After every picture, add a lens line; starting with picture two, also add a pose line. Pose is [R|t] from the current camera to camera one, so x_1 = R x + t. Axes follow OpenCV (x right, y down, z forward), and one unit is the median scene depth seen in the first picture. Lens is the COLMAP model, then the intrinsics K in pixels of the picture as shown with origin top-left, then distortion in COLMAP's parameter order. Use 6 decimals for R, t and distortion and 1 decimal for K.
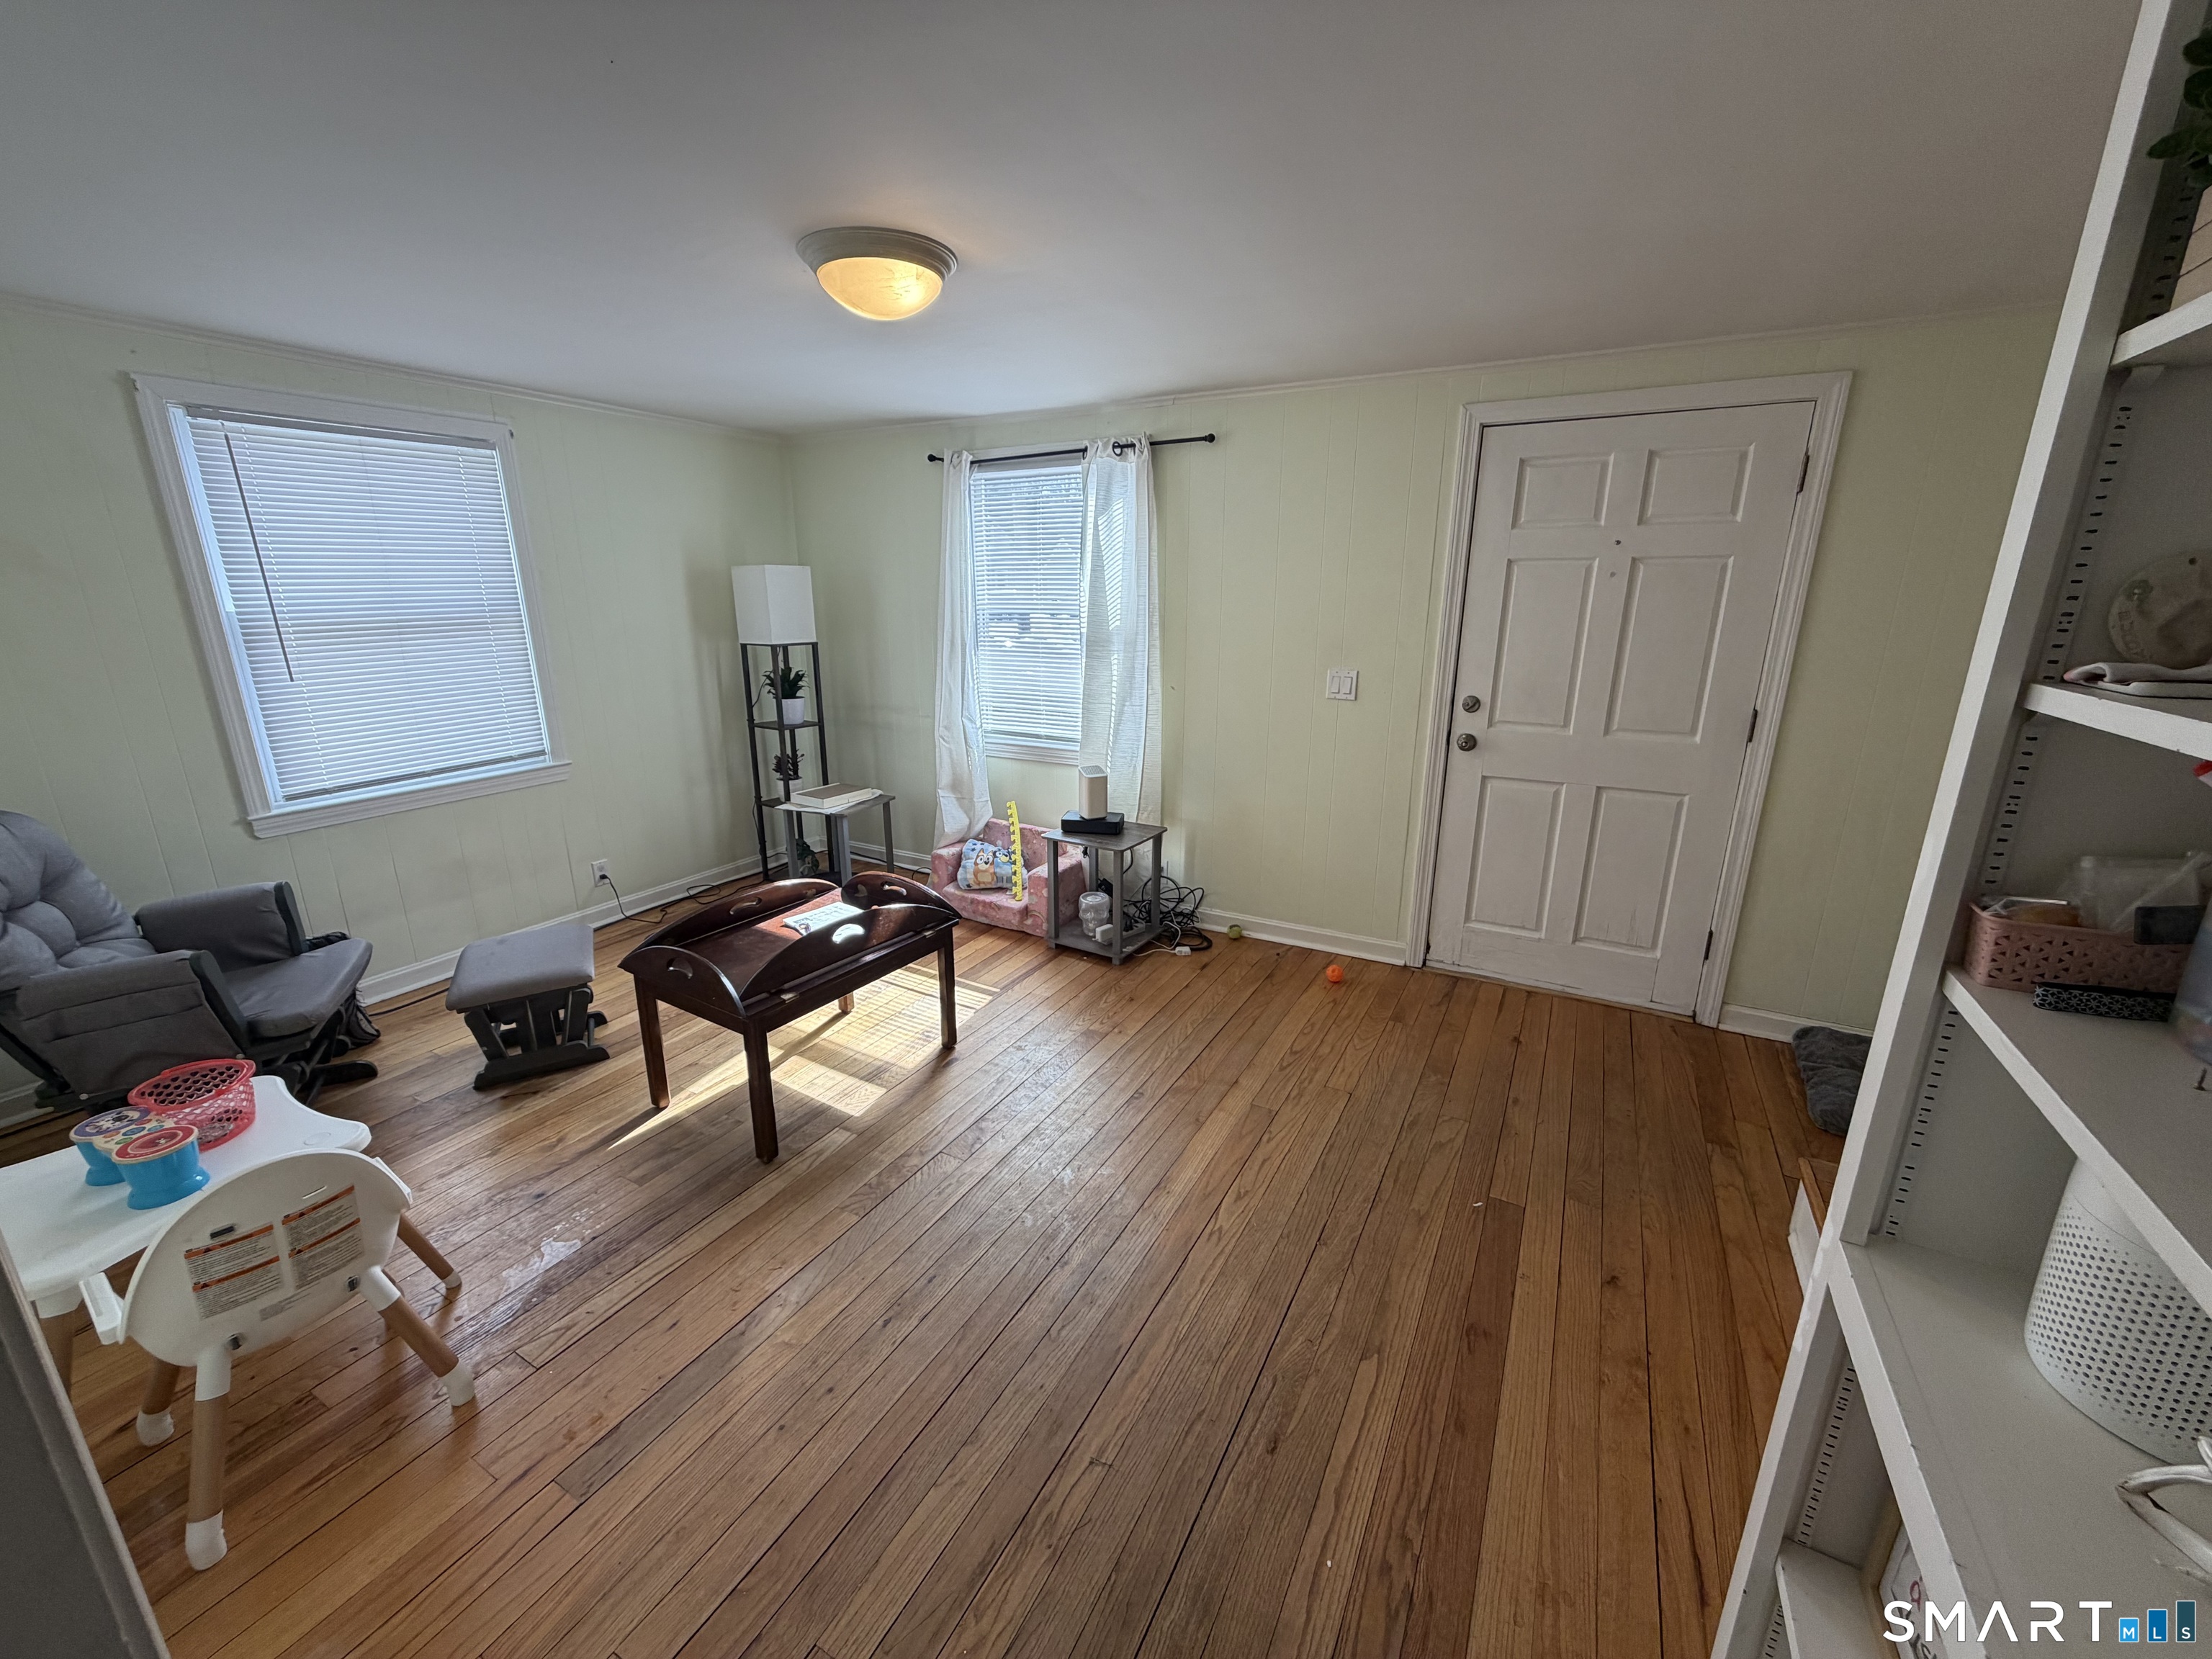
lens RADIAL K [[873.5, 0, 1095.9], [0, 873.5, 832.7], [0, 0, 1]] dist [-0.001054, 0.000091]
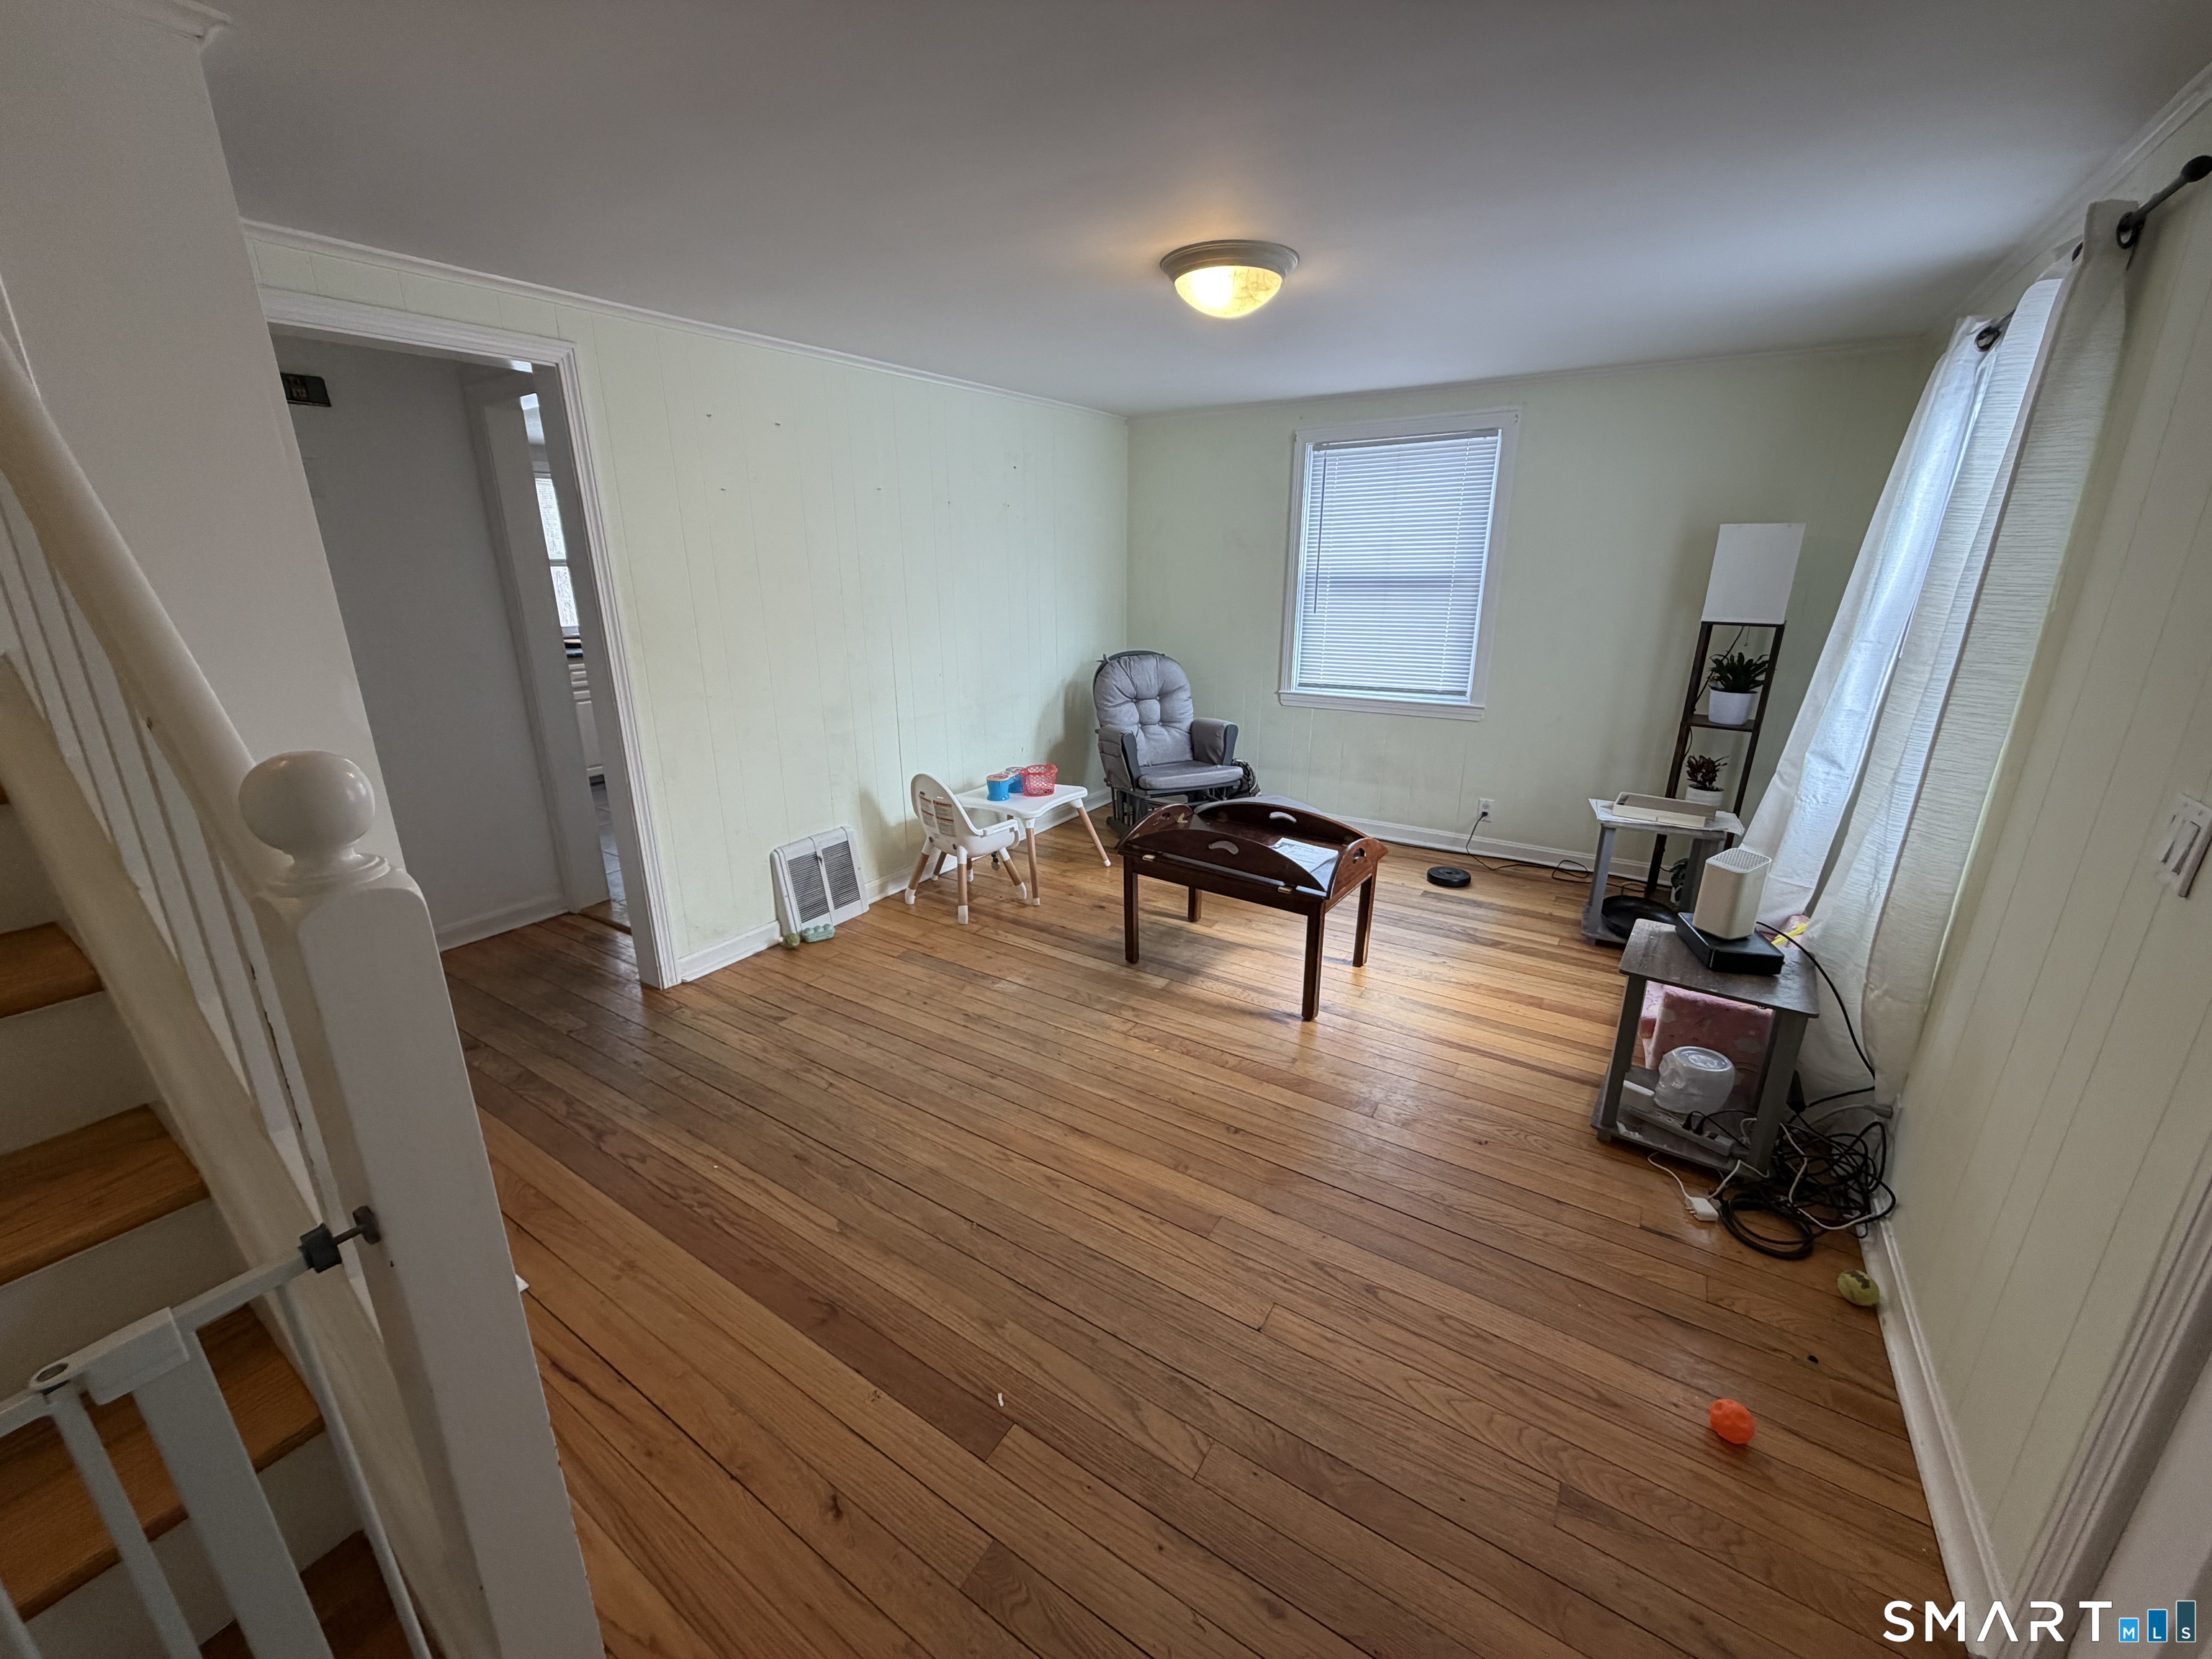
lens RADIAL K [[873.5, 0, 1095.9], [0, 873.5, 832.7], [0, 0, 1]] dist [-0.001054, 0.000091]
pose [[-0.070054, 0.302212, -0.950663, 0.926718], [-0.265408, 0.913008, 0.309799, -0.243701], [0.961588, 0.274017, 0.016249, 0.876456]]
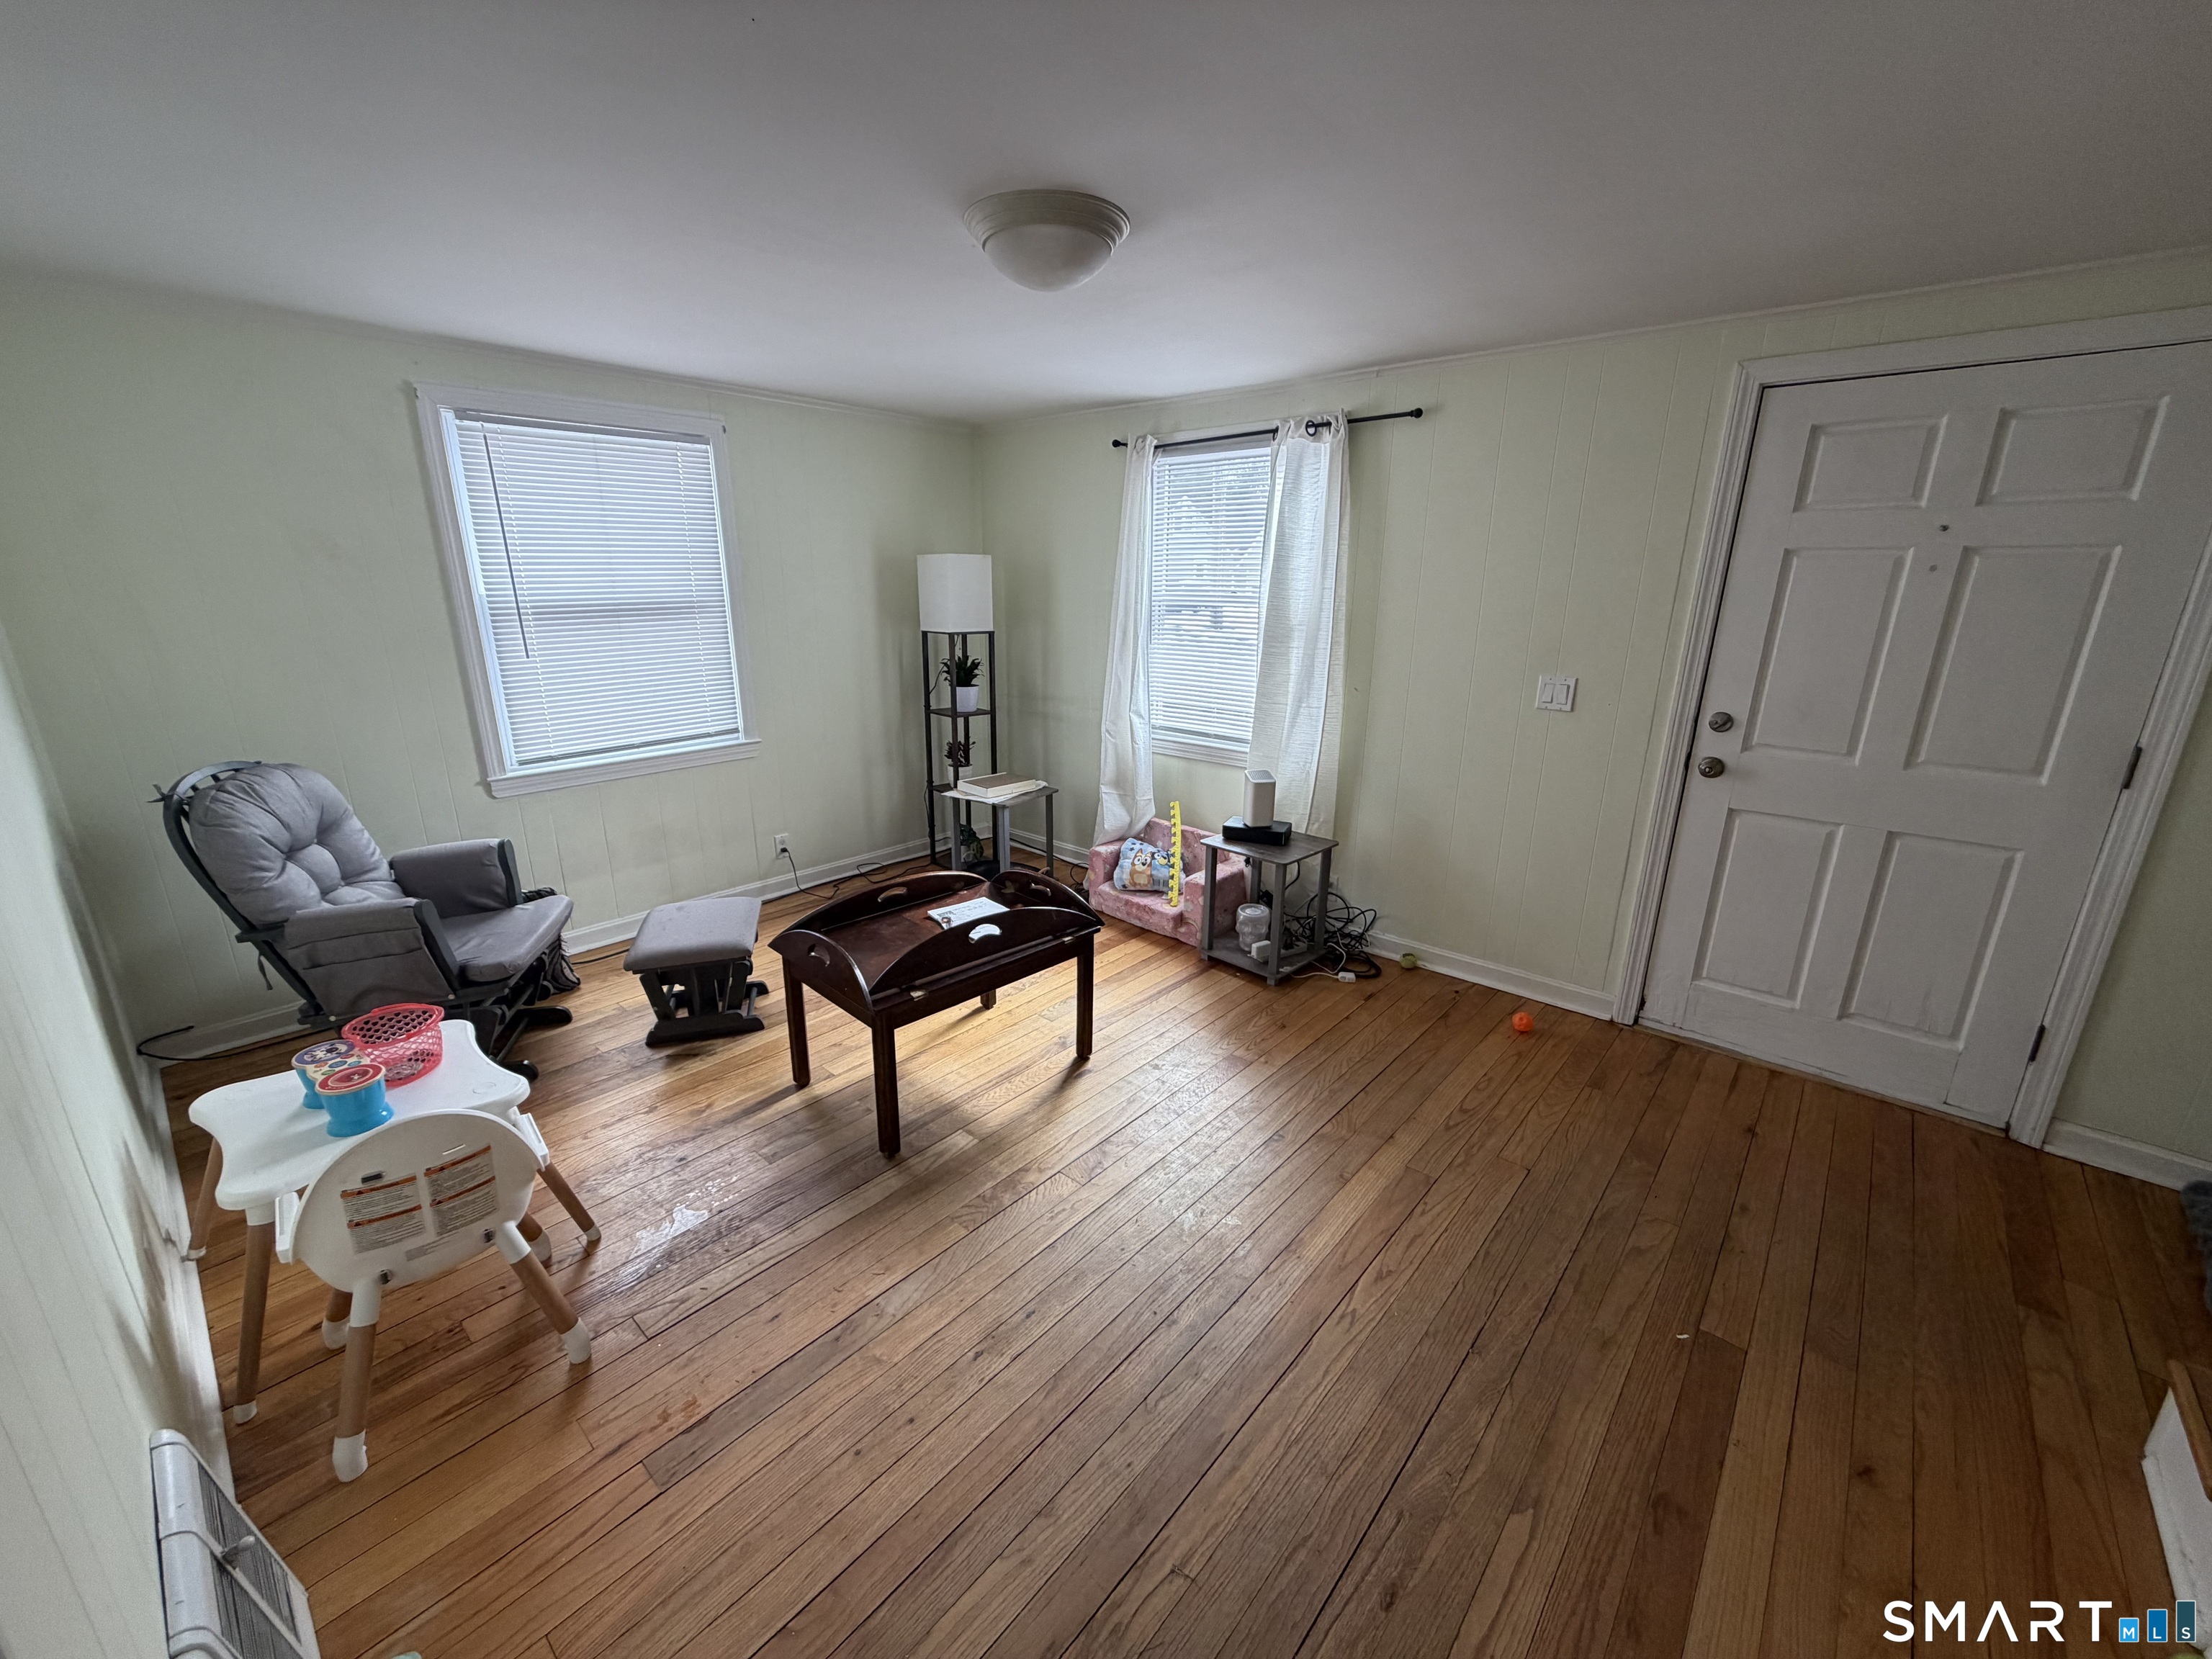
lens RADIAL K [[873.1, 0, 1096.3], [0, 873.1, 831.7], [0, 0, 1]] dist [0.000683, -0.000341]
pose [[0.976274, 0.067778, -0.205657, 0.033582], [-0.065629, 0.997695, 0.017264, -0.024823], [0.206354, -0.003358, 0.978472, 0.078506]]
